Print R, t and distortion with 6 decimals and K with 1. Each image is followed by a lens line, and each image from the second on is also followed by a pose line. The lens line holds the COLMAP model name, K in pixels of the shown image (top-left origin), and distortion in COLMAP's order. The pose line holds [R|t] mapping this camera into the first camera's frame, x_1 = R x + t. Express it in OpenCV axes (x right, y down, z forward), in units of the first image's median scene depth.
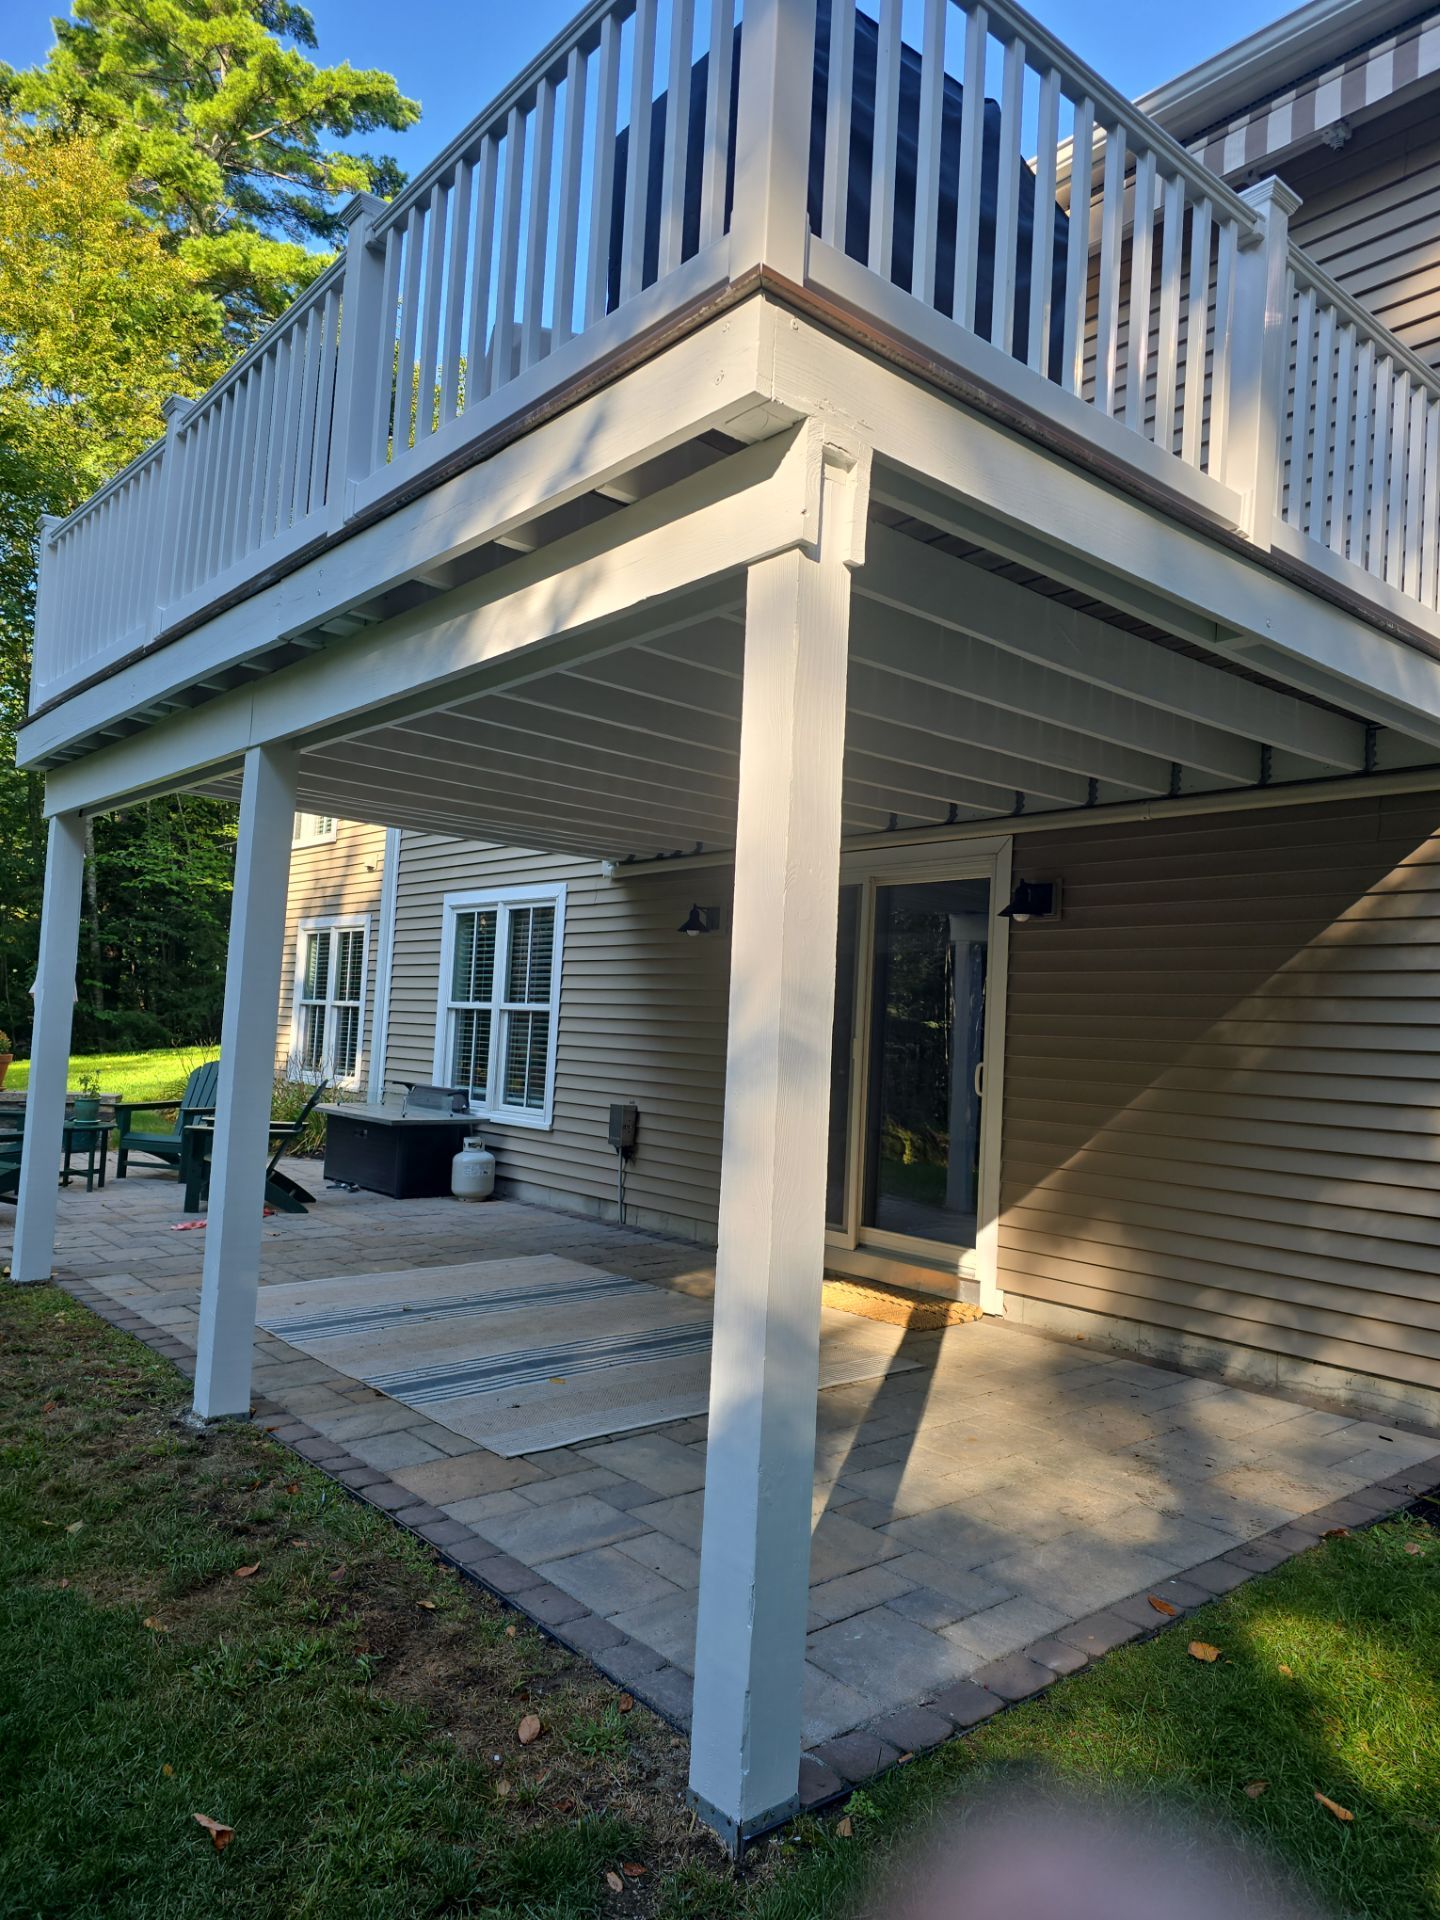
lens RADIAL K [[1268.3, 0, 709.8], [0, 1268.3, 955.6], [0, 0, 1]] dist [0.070196, 0.000580]
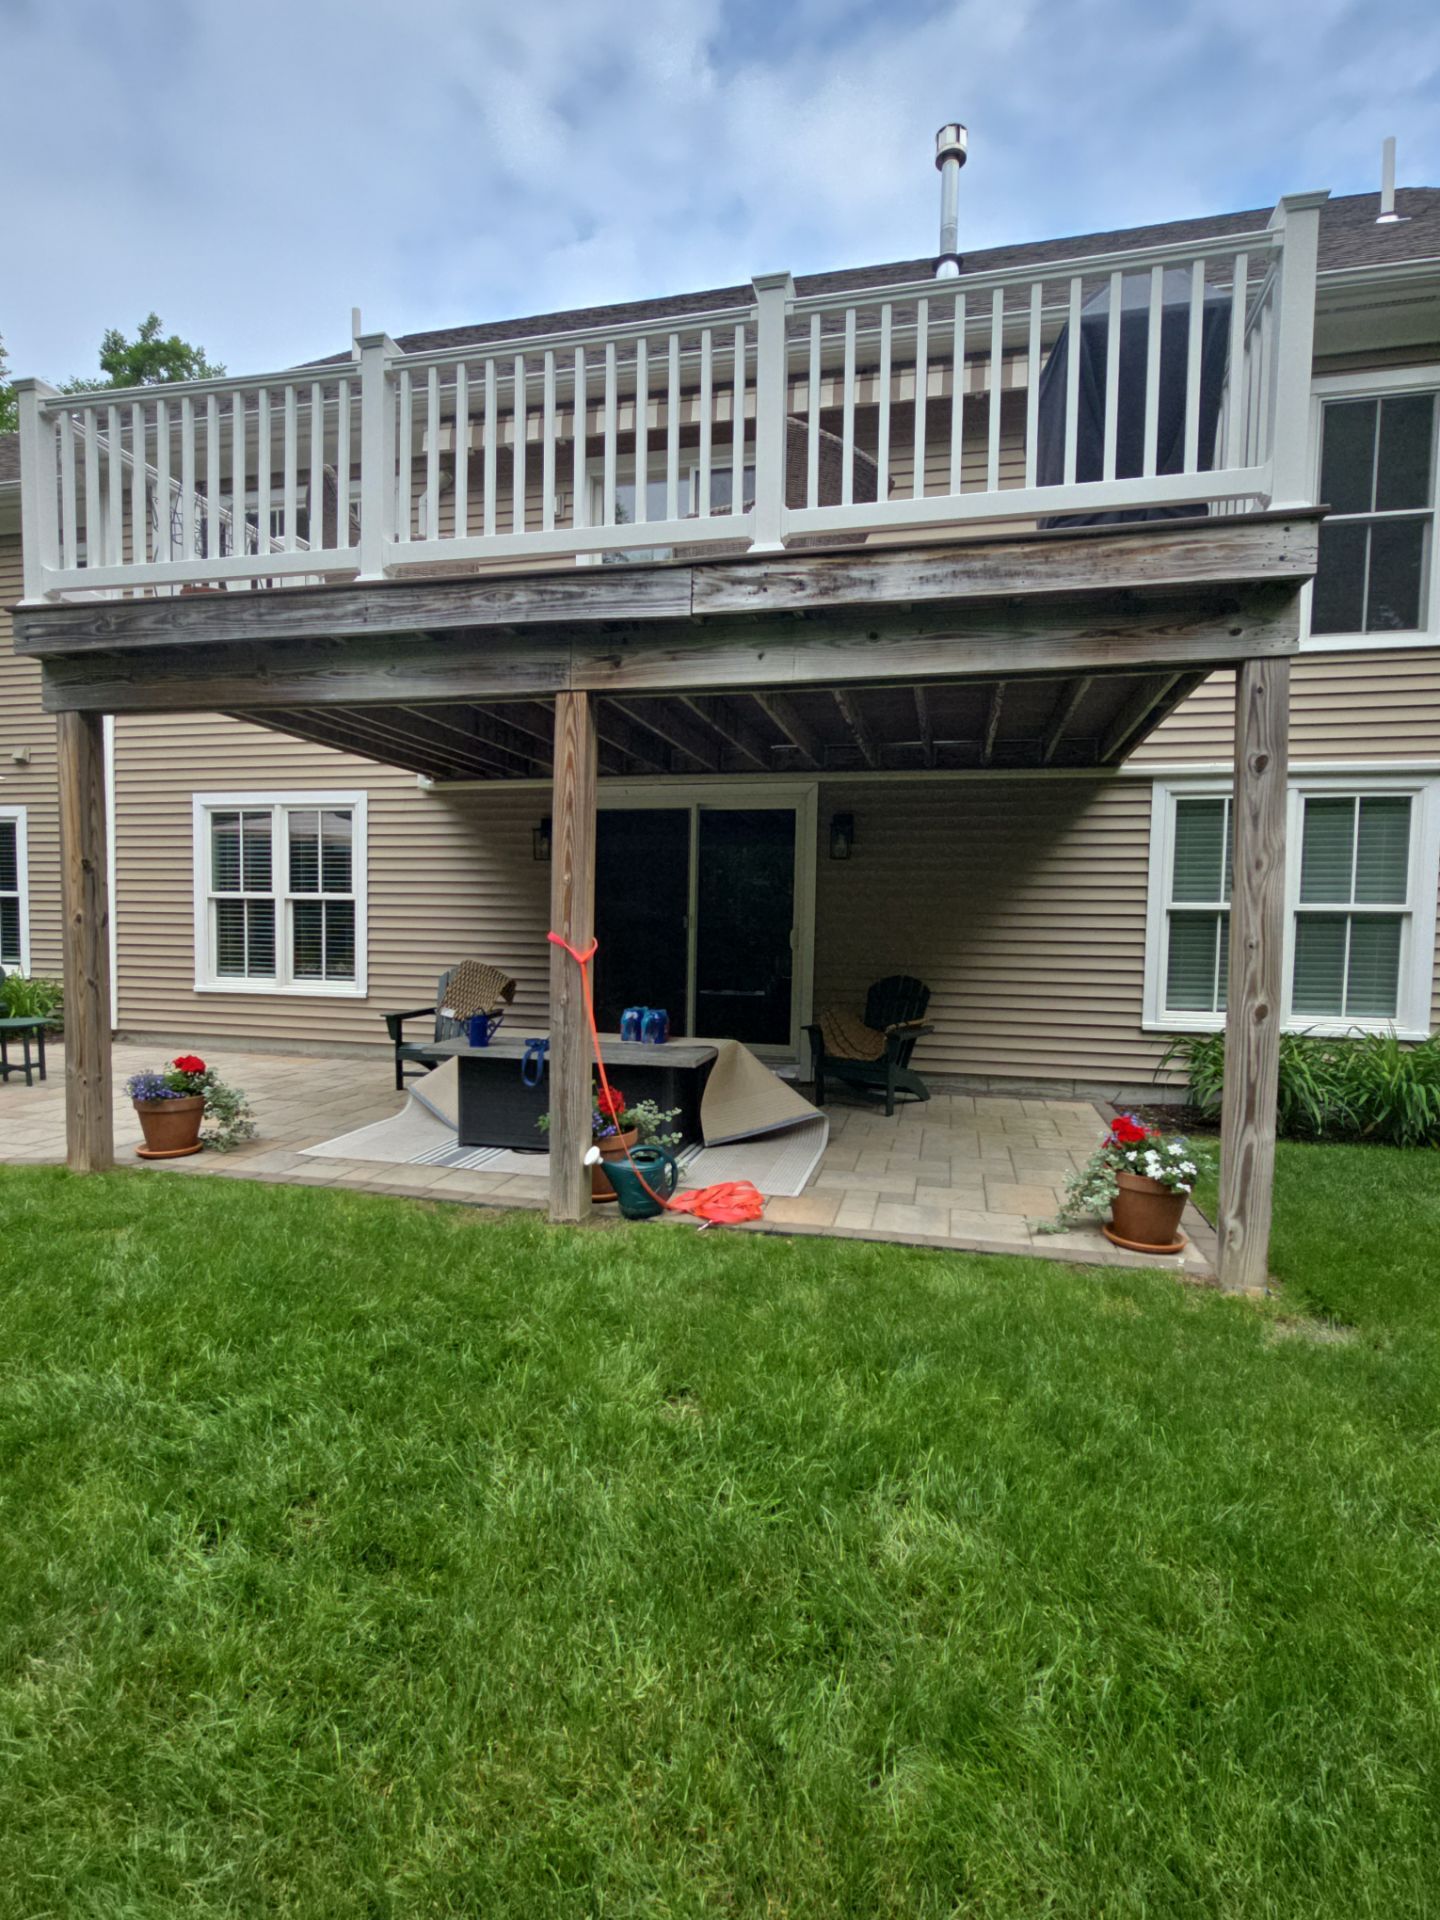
lens RADIAL K [[939.6, 0, 713.9], [0, 939.6, 960.2], [0, 0, 1]] dist [0.012205, -0.001032]
pose [[0.815112, -0.053465, 0.576831, -0.359852], [-0.013811, 0.993655, 0.111616, -0.003103], [-0.579139, -0.098947, 0.809202, 0.079474]]
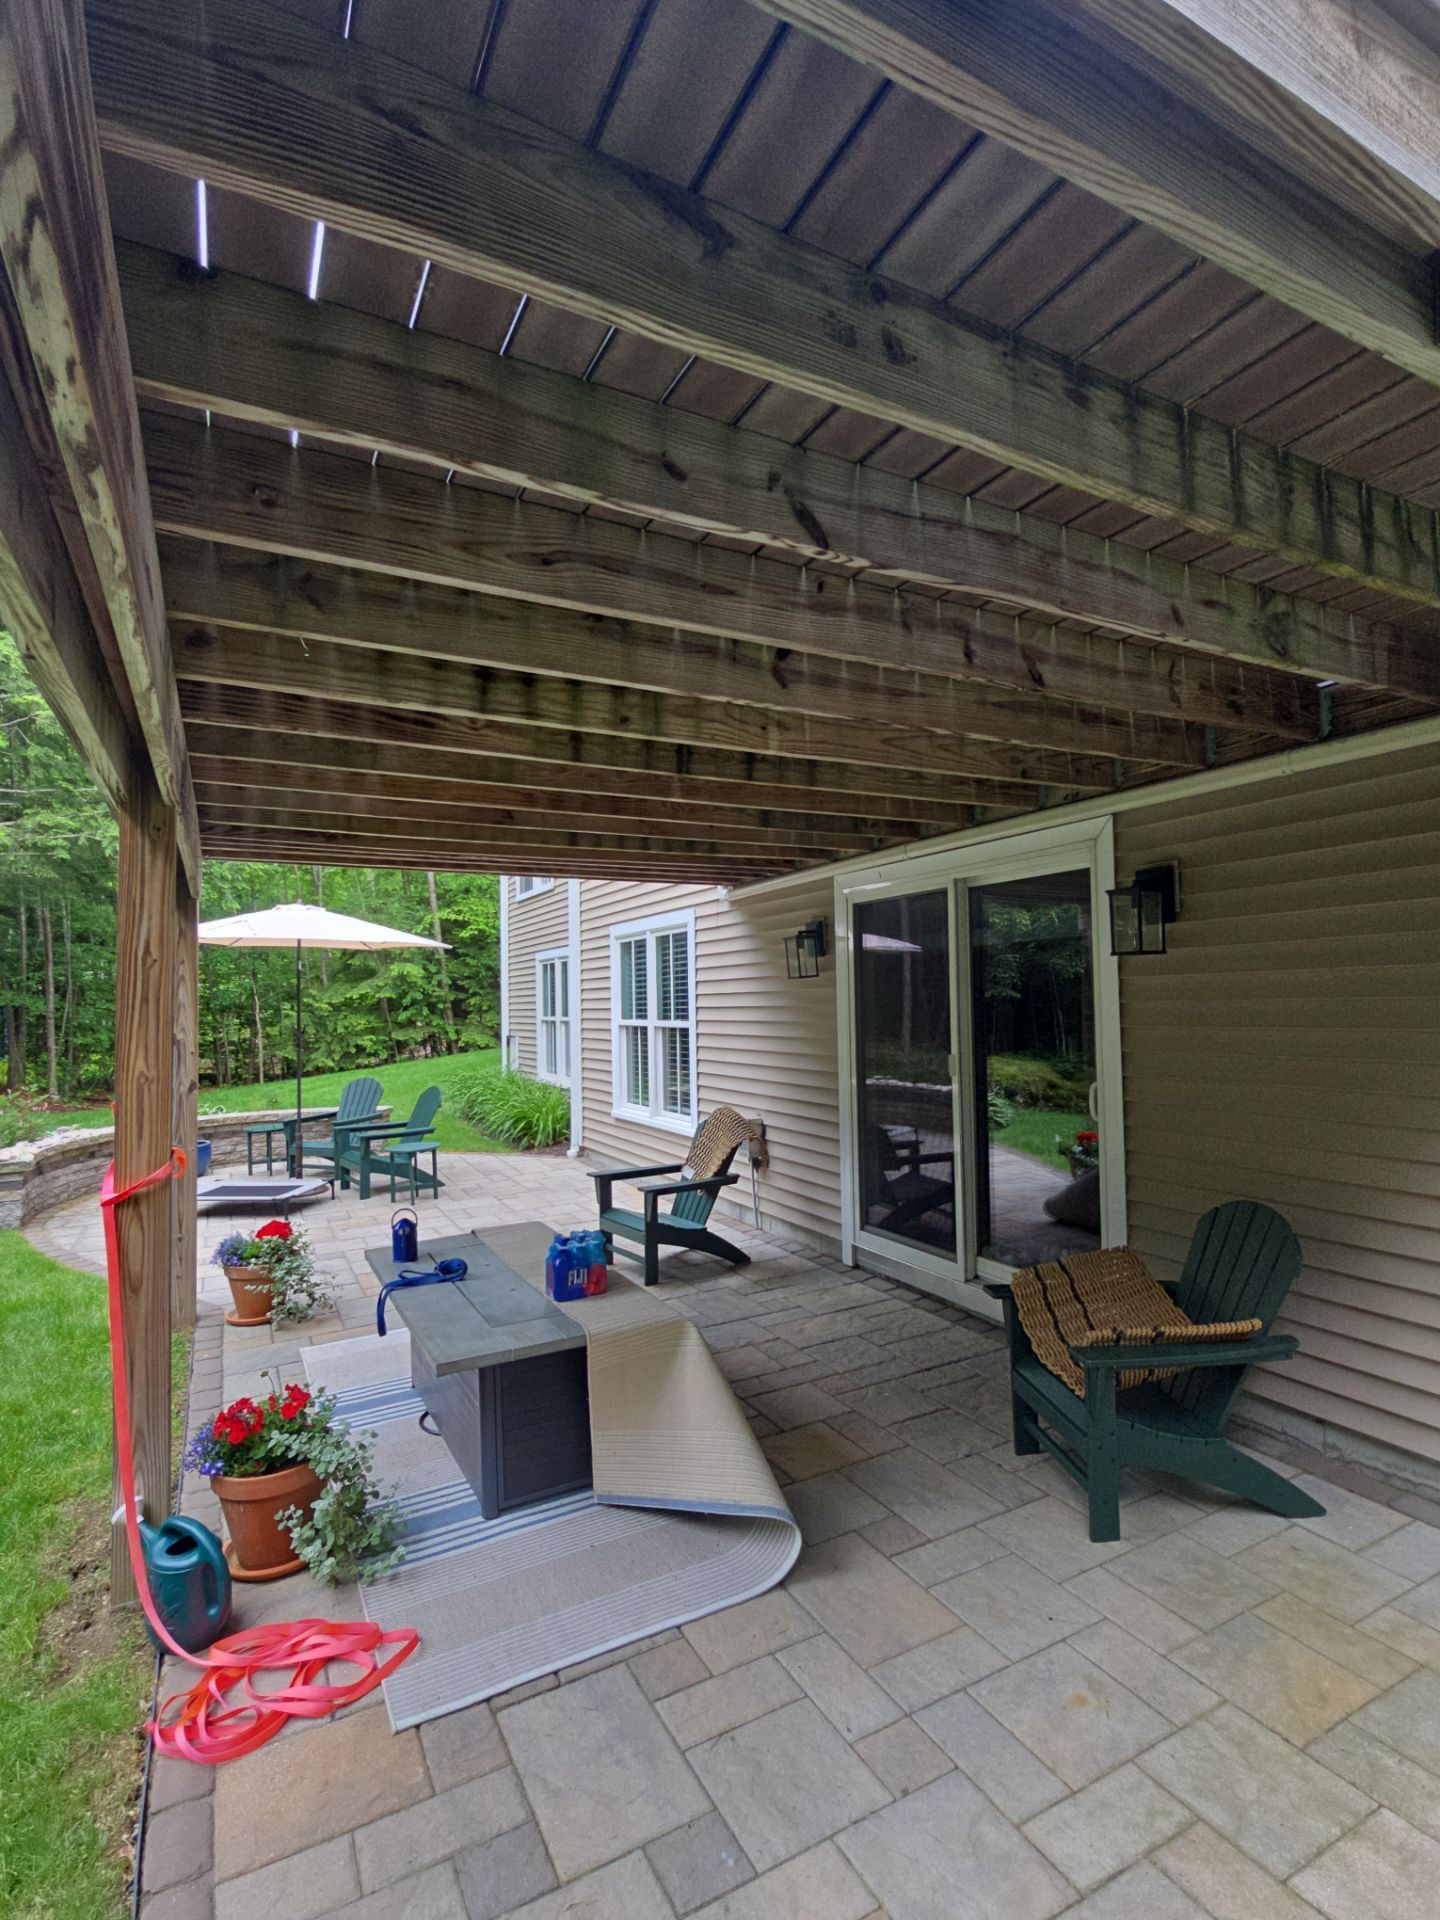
lens RADIAL K [[939.6, 0, 713.8], [0, 939.6, 960.0], [0, 0, 1]] dist [0.012205, -0.001032]
pose [[0.972794, -0.081878, -0.216721, 0.072385], [0.084640, 0.996406, 0.003477, -0.015060], [0.215657, -0.021726, 0.976227, 0.217023]]
